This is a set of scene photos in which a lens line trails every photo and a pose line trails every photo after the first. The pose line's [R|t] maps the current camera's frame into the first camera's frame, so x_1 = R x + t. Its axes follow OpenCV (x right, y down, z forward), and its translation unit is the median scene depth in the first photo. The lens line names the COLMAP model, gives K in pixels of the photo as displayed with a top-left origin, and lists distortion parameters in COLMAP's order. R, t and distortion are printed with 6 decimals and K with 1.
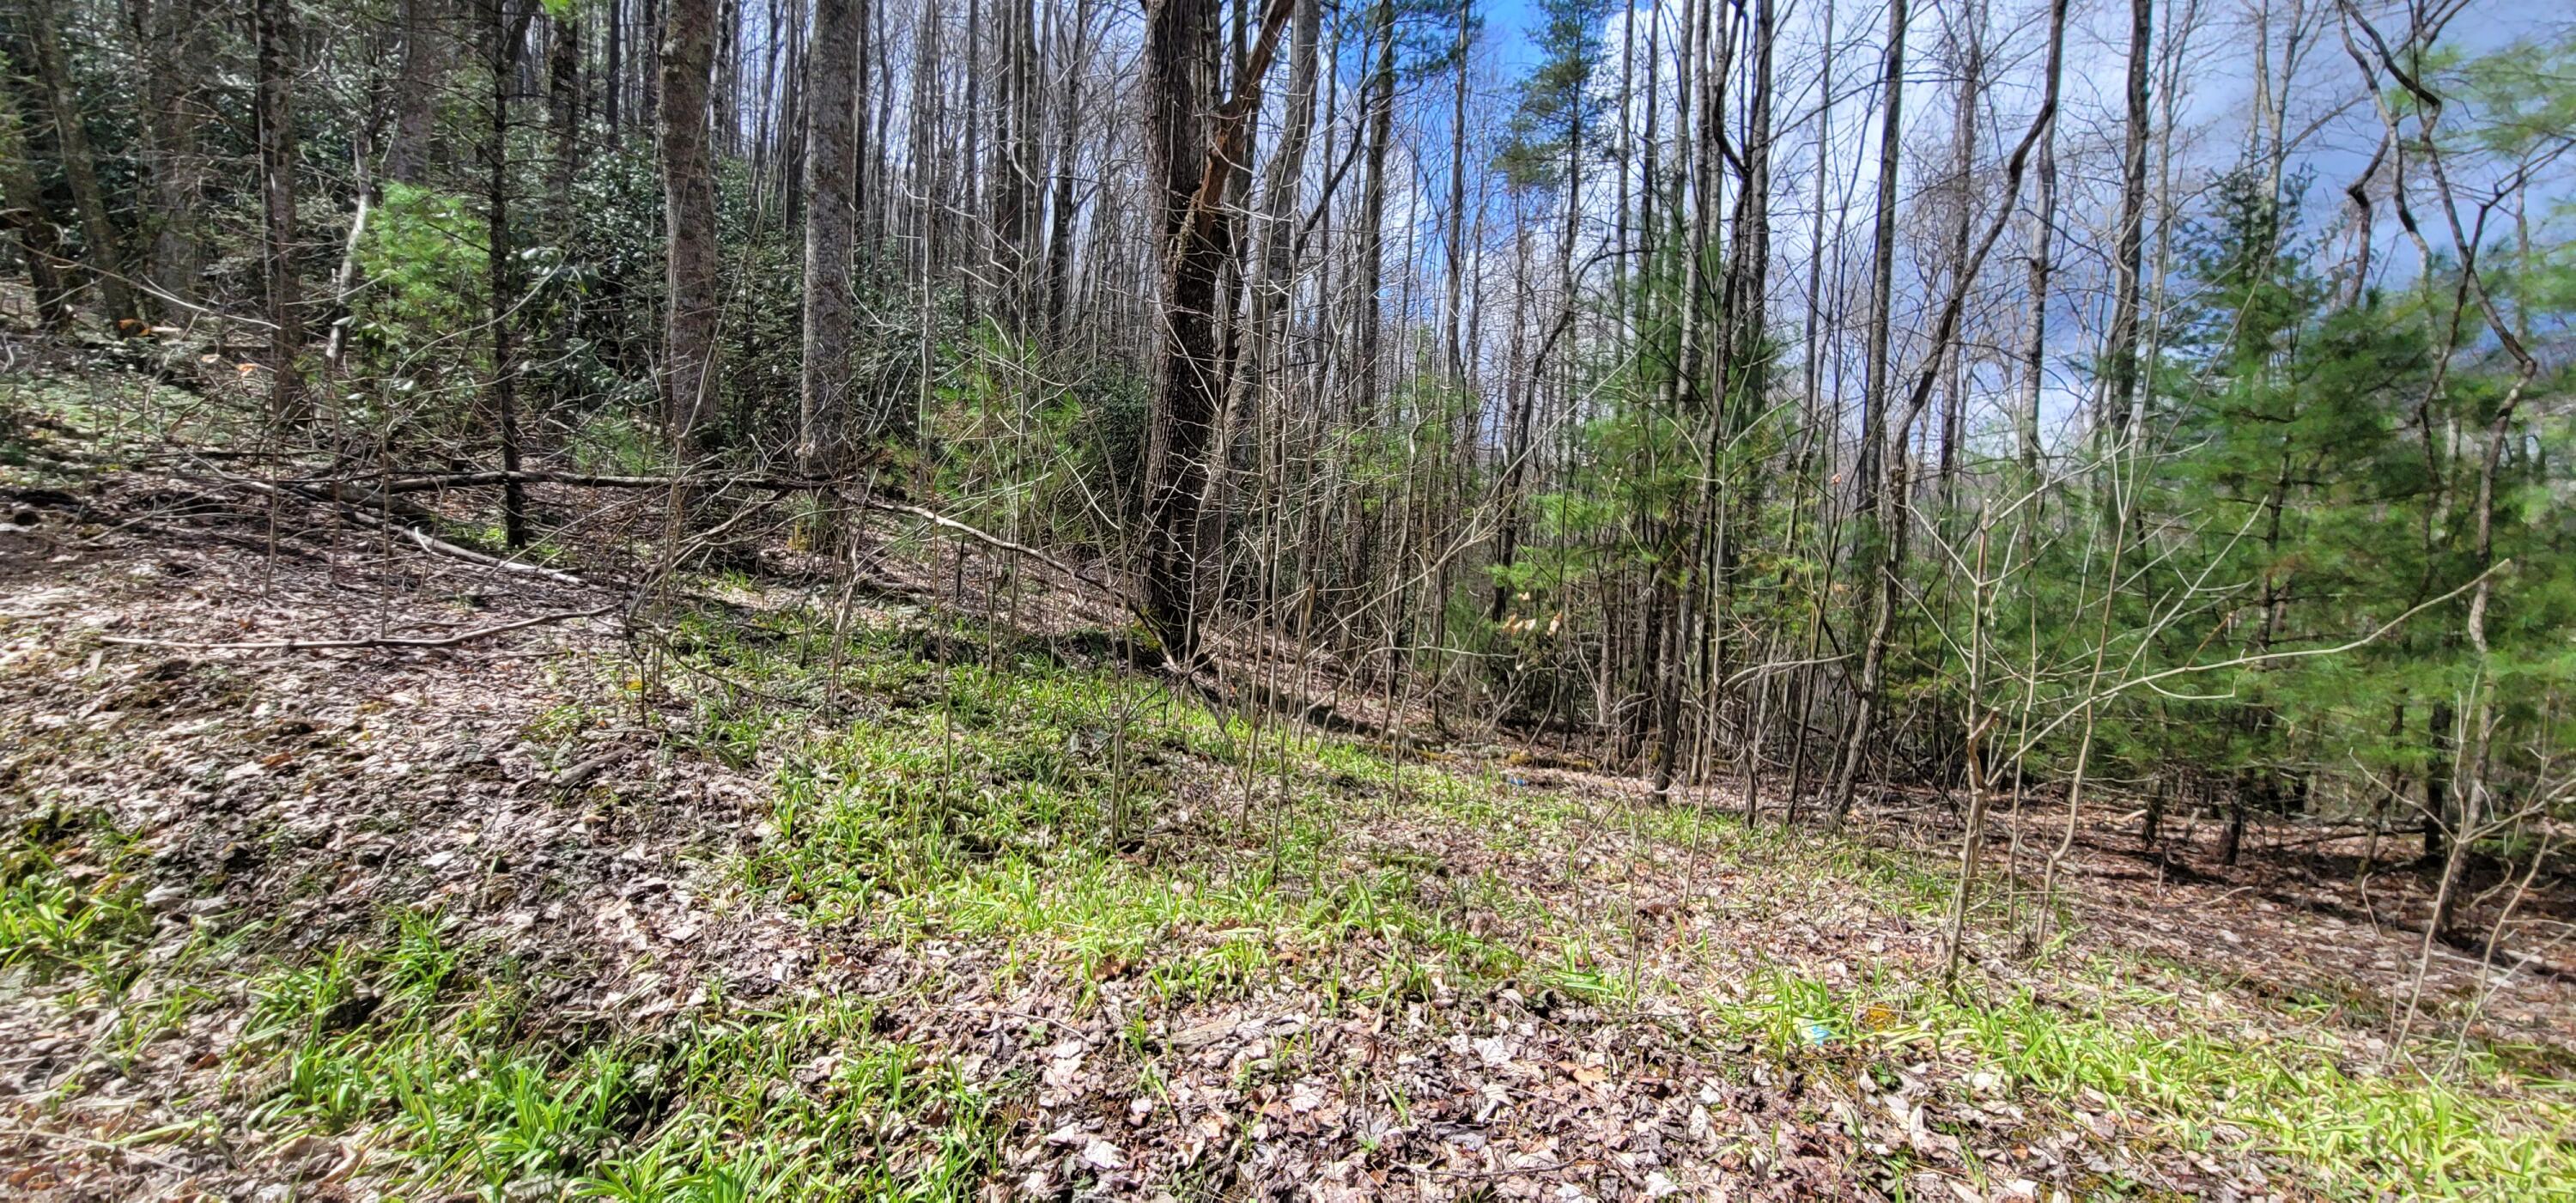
lens RADIAL K [[1054.2, 0, 1297.4], [0, 1054.2, 591.1], [0, 0, 1]] dist [-0.005722, 0.001440]
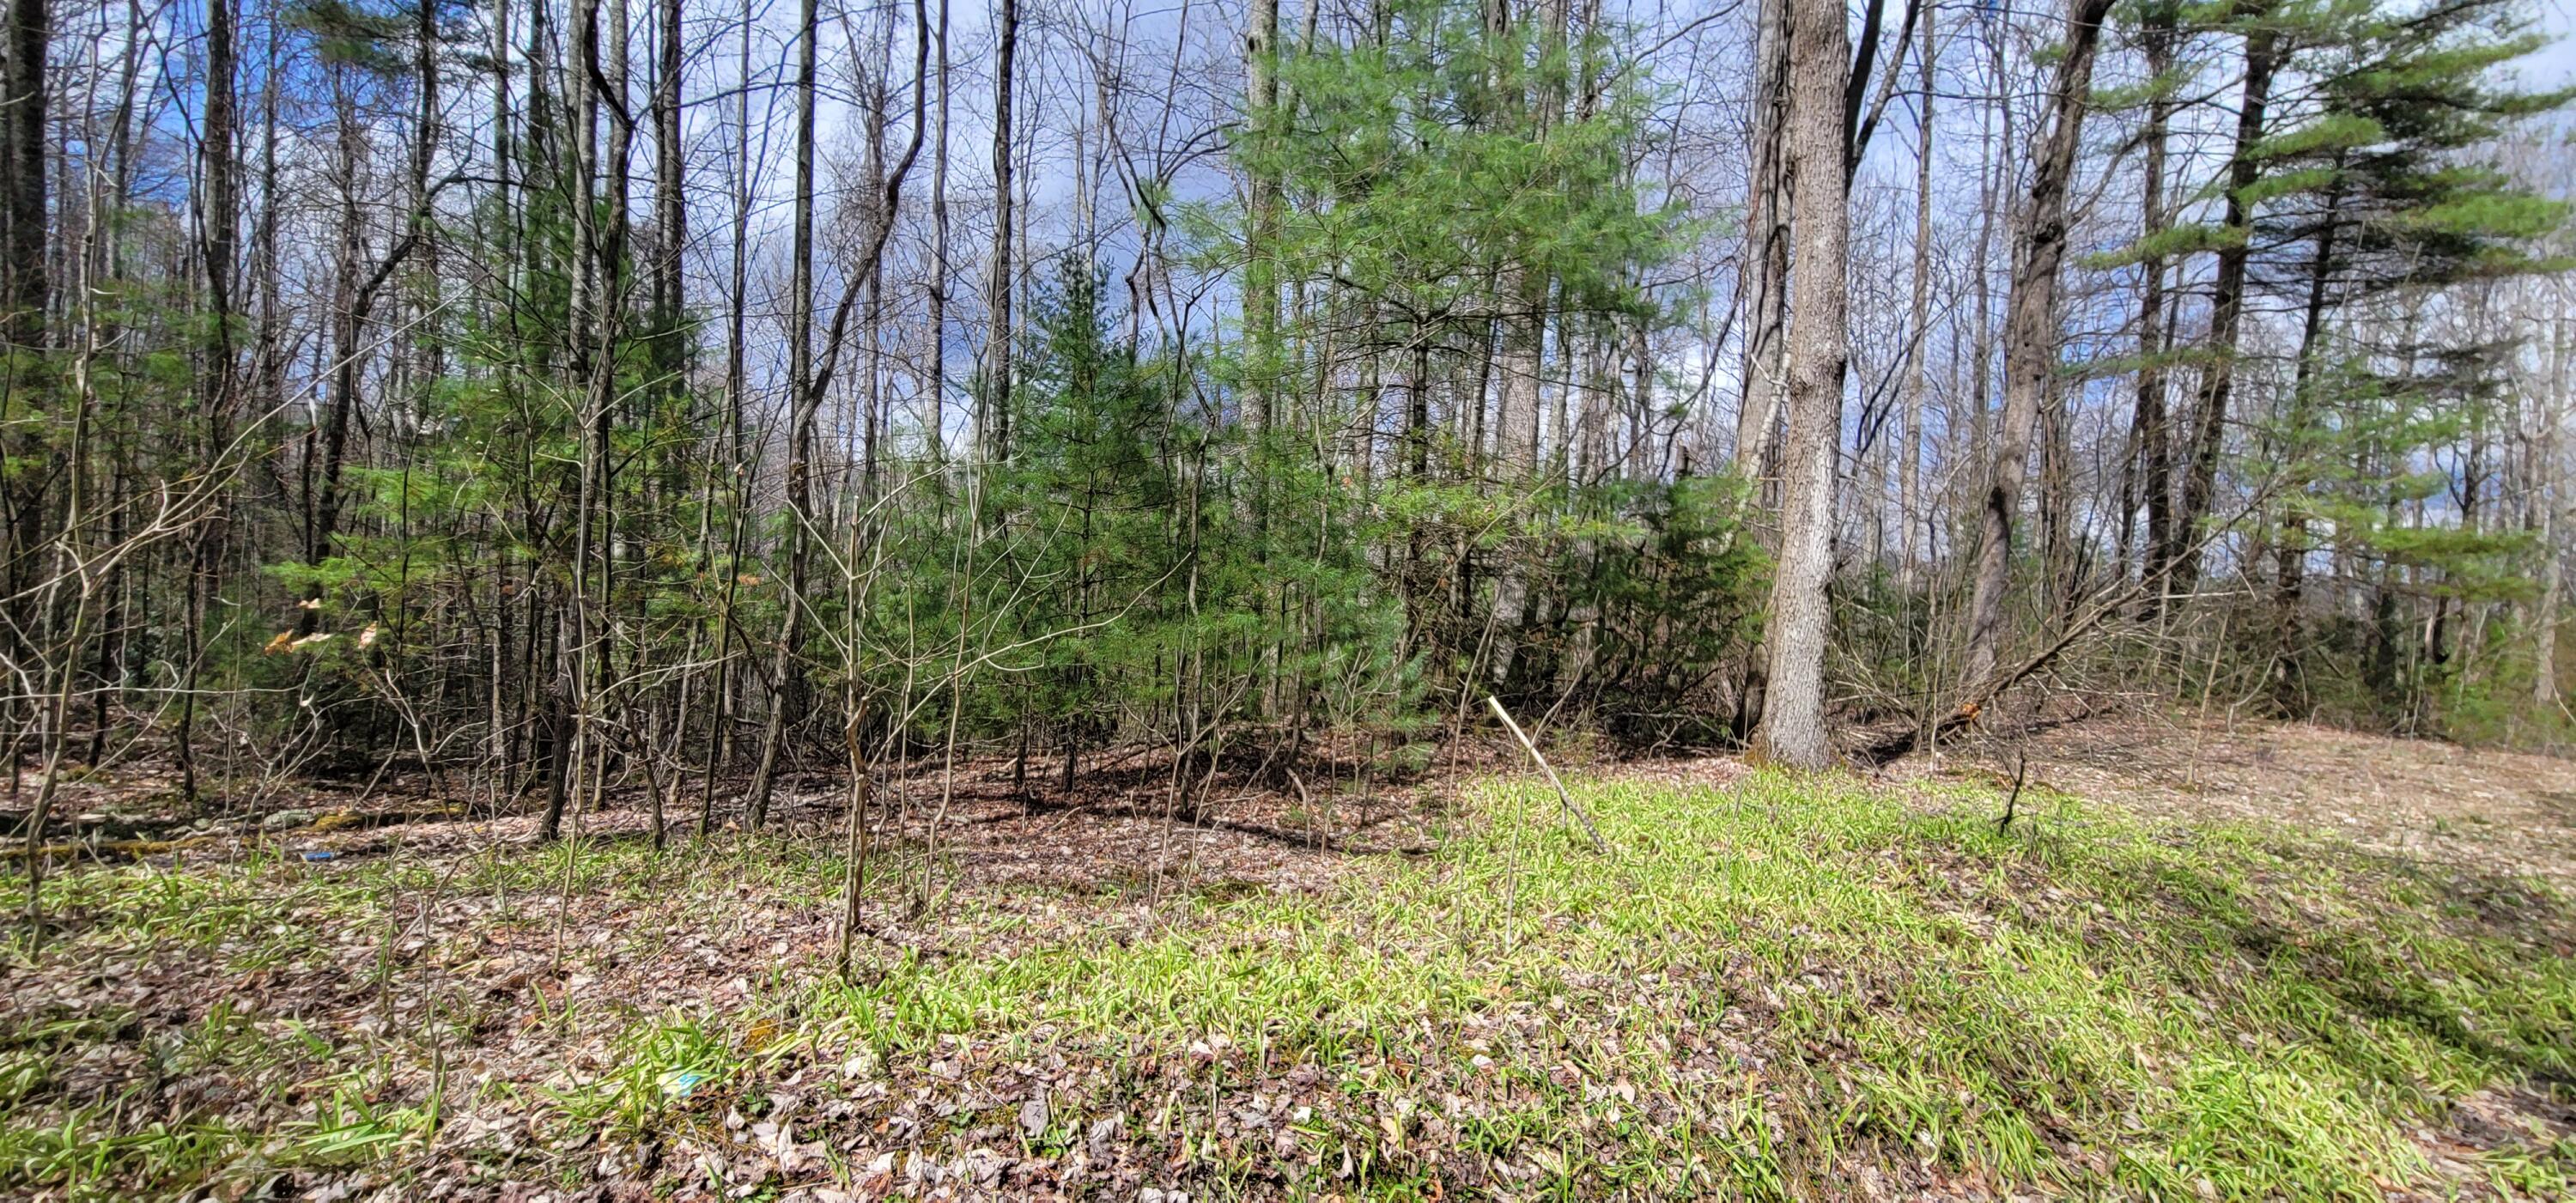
lens RADIAL K [[1054.2, 0, 1294.1], [0, 1054.2, 587.9], [0, 0, 1]] dist [-0.005722, 0.001440]
pose [[0.598592, -0.031486, 0.800435, 0.042776], [0.027120, 0.999451, 0.019034, -0.002742], [-0.800595, 0.010314, 0.599117, 0.016850]]
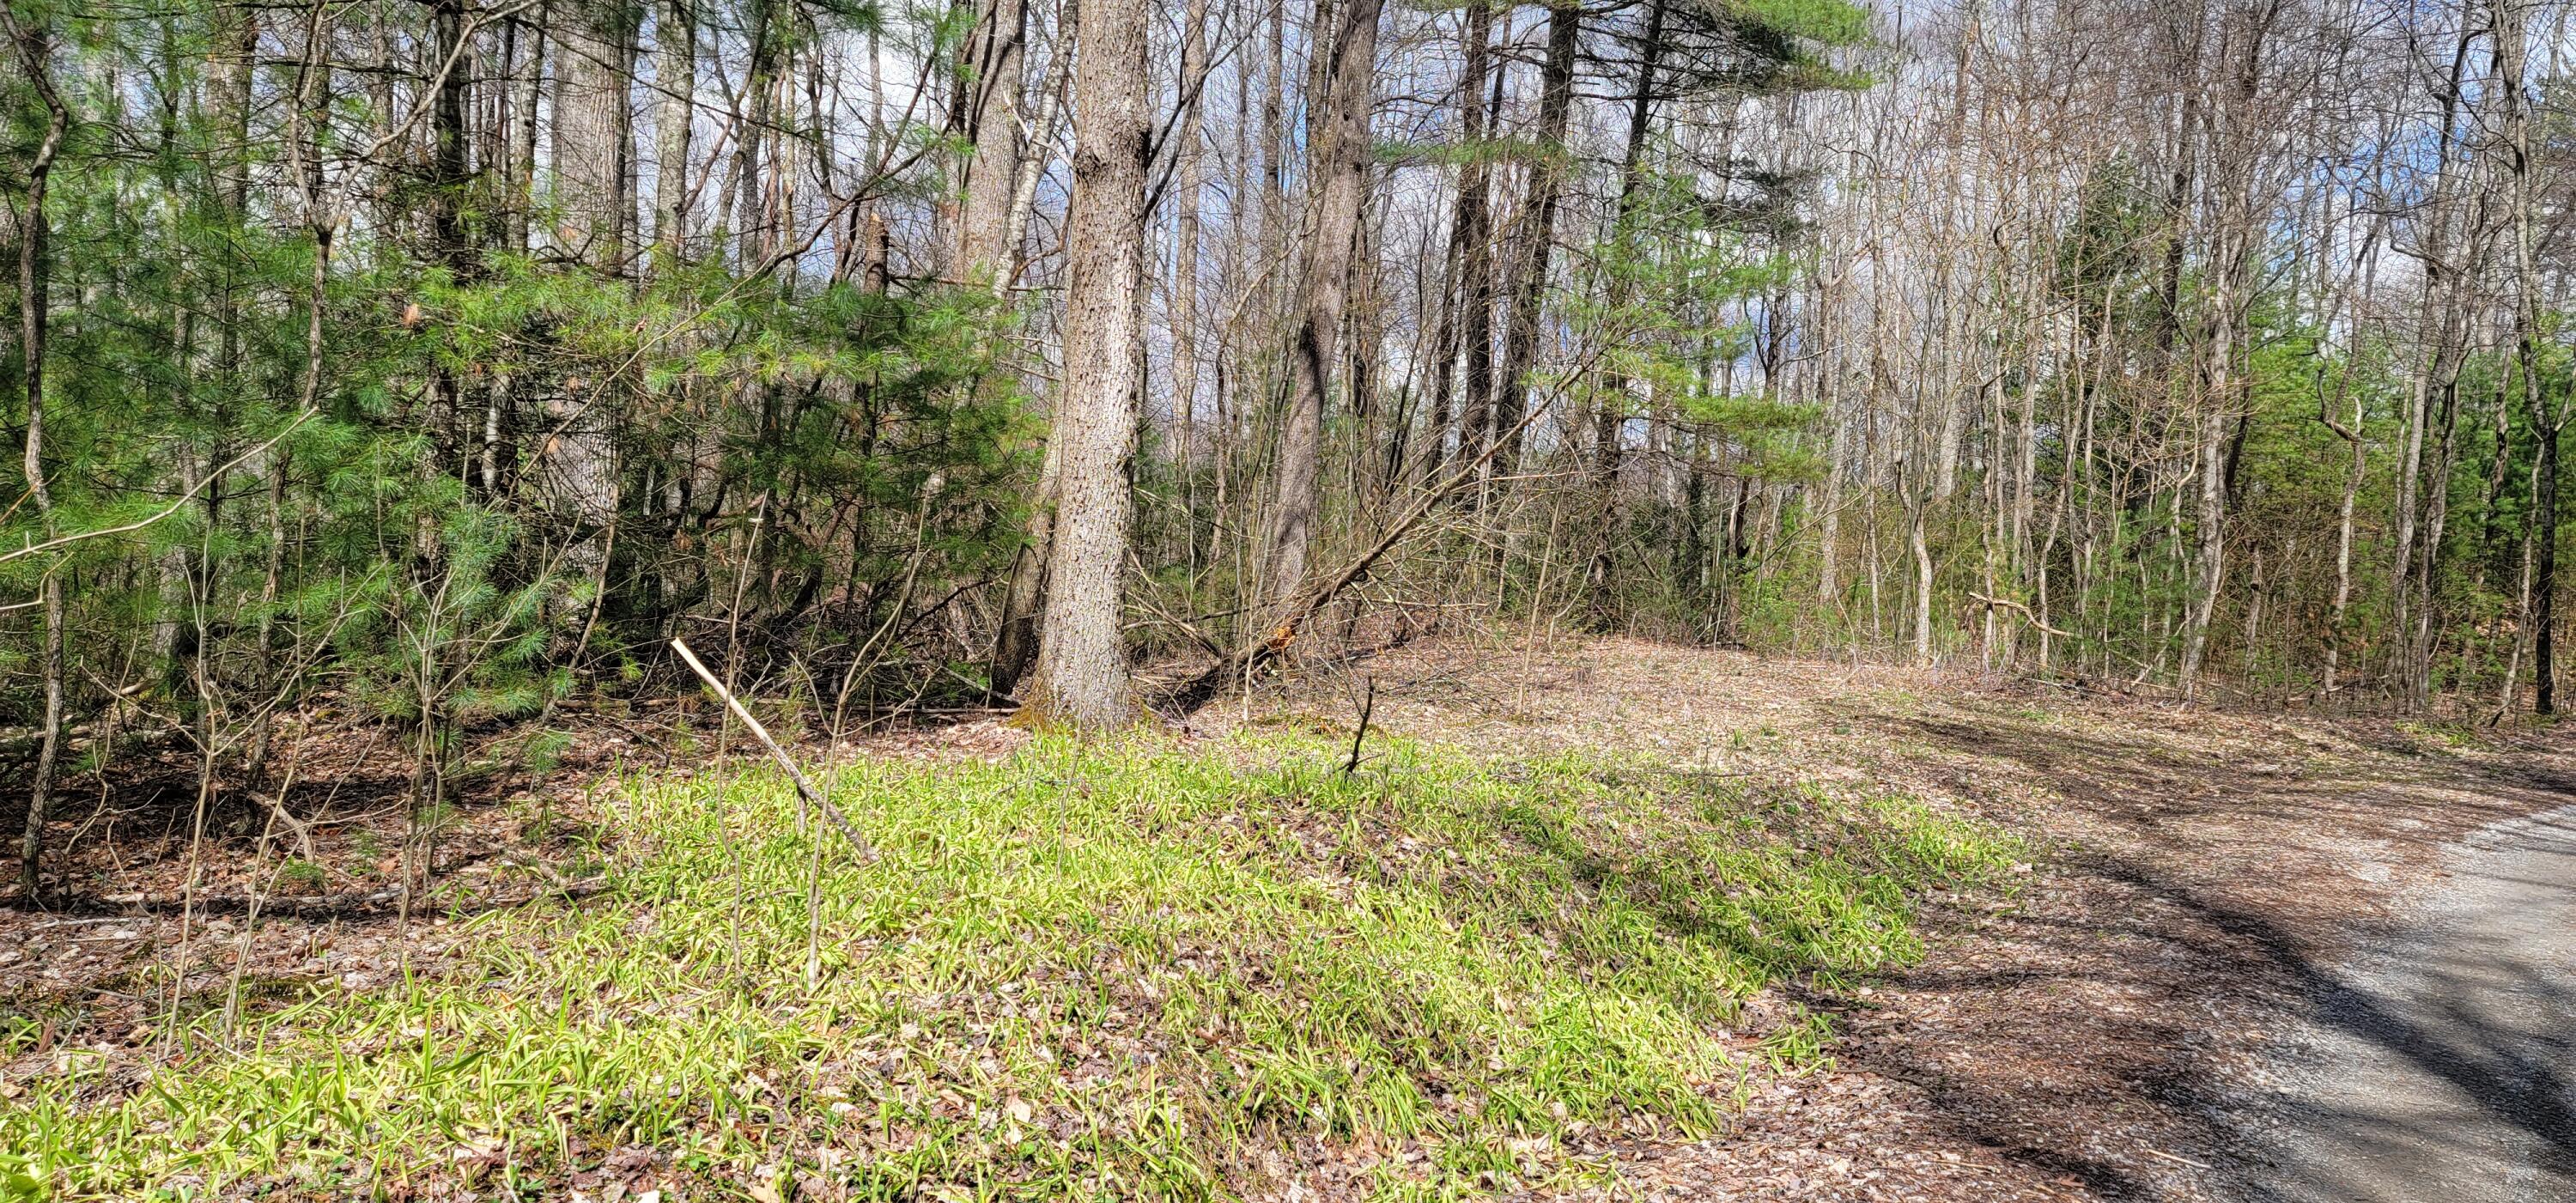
lens RADIAL K [[1889.0, 0, 1332.9], [0, 1889.0, 601.2], [0, 0, 1]] dist [0.072143, -0.041239]
pose [[0.025775, -0.105431, 0.994093, -0.177014], [0.001034, 0.994425, 0.105439, -0.017278], [-0.999667, -0.001690, 0.025741, 0.060367]]
